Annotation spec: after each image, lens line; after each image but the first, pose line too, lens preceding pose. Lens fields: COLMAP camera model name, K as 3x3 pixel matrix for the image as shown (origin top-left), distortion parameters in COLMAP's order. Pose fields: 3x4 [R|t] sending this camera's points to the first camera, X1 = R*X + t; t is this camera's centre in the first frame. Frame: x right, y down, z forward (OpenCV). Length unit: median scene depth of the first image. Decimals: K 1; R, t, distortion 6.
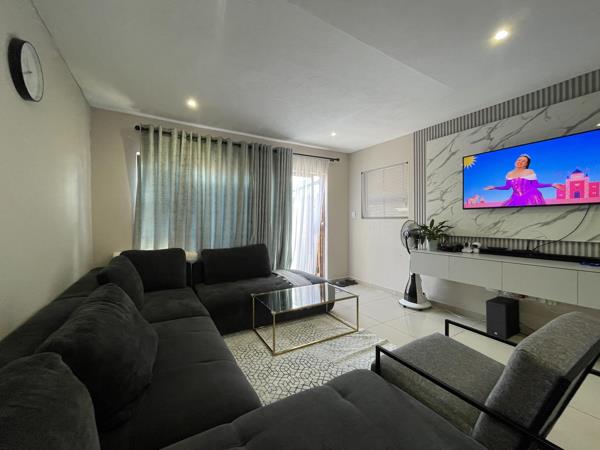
lens RADIAL K [[244.2, 0, 301.0], [0, 244.2, 221.1], [0, 0, 1]] dist [-0.003537, -0.000860]
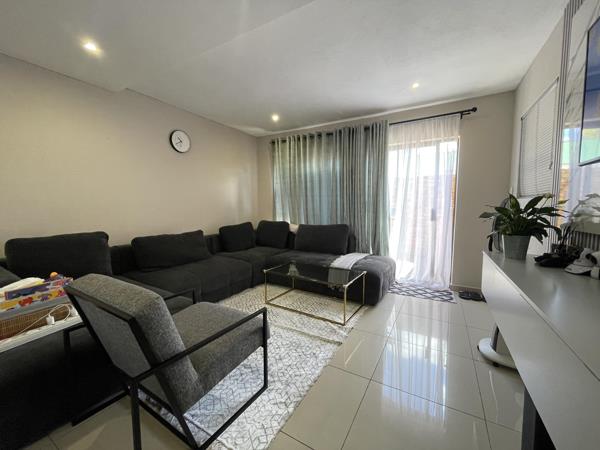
lens RADIAL K [[244.2, 0, 296.9], [0, 244.2, 220.6], [0, 0, 1]] dist [-0.003537, -0.000860]
pose [[0.477663, 0.055148, -0.876811, 0.678784], [-0.006473, 0.998222, 0.059258, 0.017043], [0.878519, -0.022630, 0.477170, 0.330847]]
